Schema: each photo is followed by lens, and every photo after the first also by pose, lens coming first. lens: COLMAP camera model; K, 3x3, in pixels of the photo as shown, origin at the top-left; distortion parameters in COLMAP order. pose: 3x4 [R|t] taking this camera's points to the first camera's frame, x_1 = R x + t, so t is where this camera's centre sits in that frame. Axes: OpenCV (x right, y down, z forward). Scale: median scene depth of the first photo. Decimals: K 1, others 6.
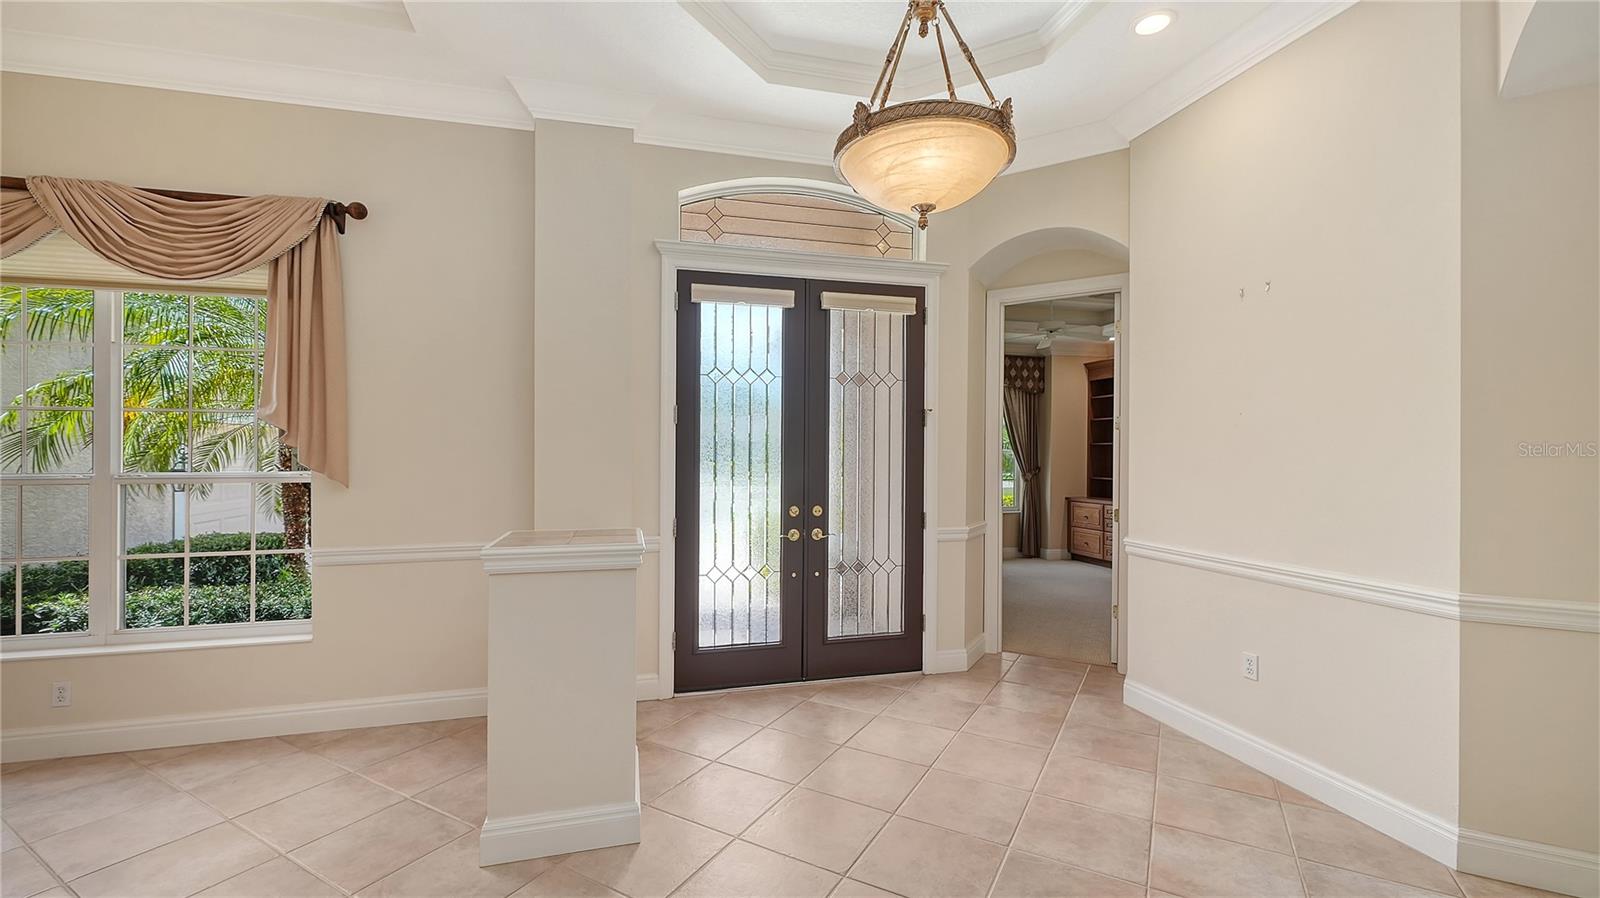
lens RADIAL K [[654.1, 0, 792.7], [0, 654.1, 448.6], [0, 0, 1]] dist [0.003248, 0.000235]
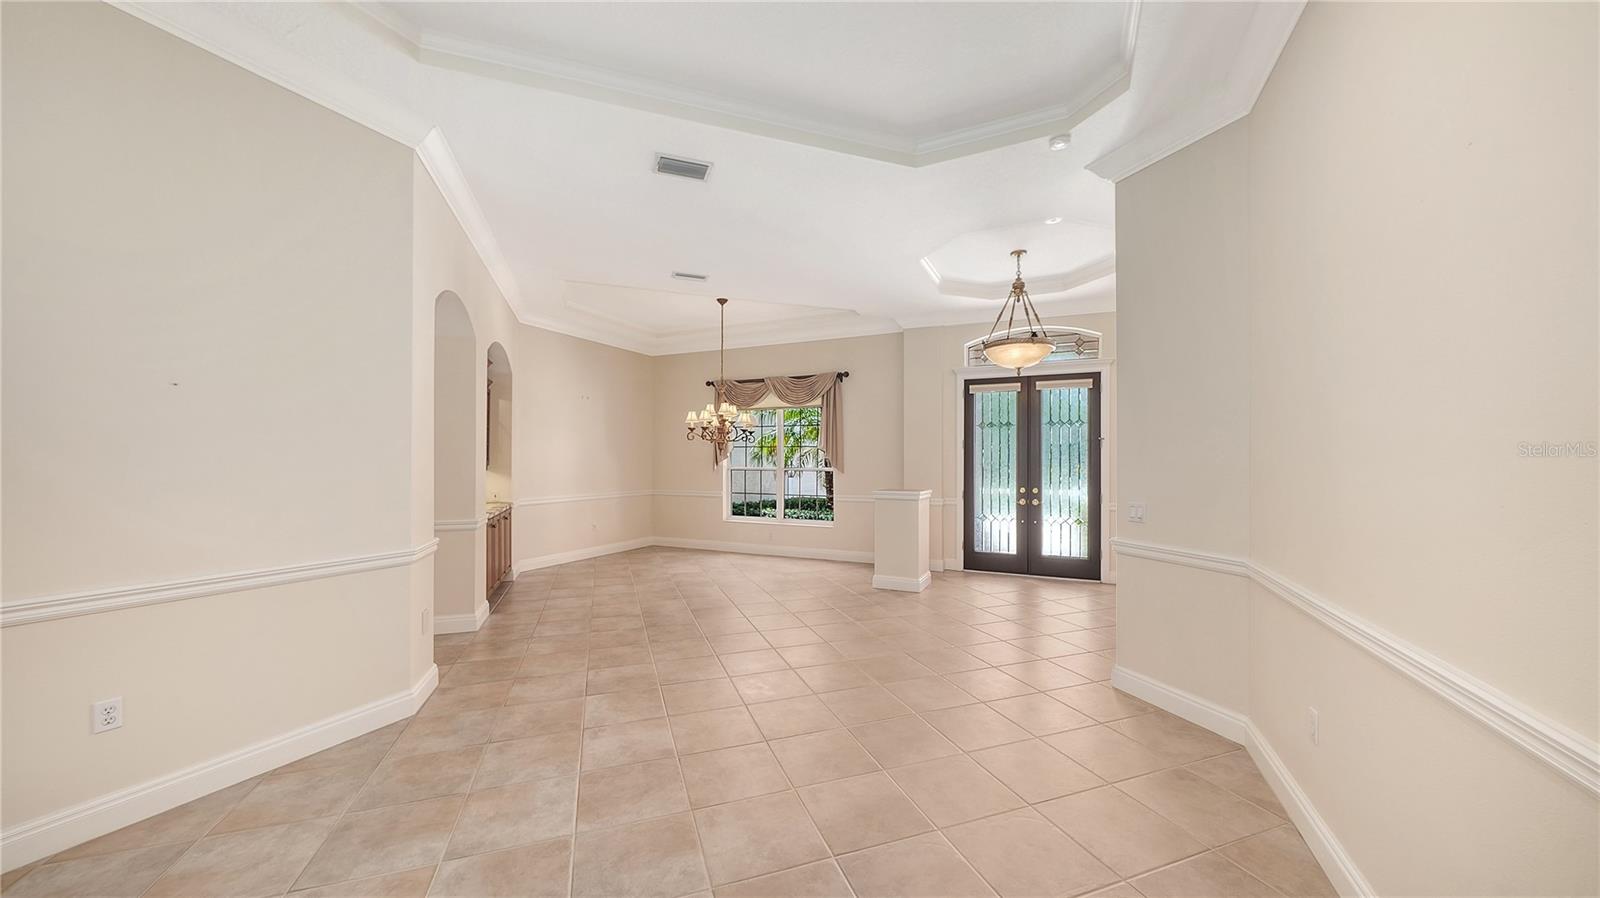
lens RADIAL K [[558.2, 0, 797.1], [0, 558.2, 446.2], [0, 0, 1]] dist [0.000603, -0.000017]
pose [[0.756476, -0.014682, -0.653856, 0.625776], [0.004920, 0.999847, -0.016759, -0.016703], [0.654003, 0.009460, 0.756433, -0.800453]]
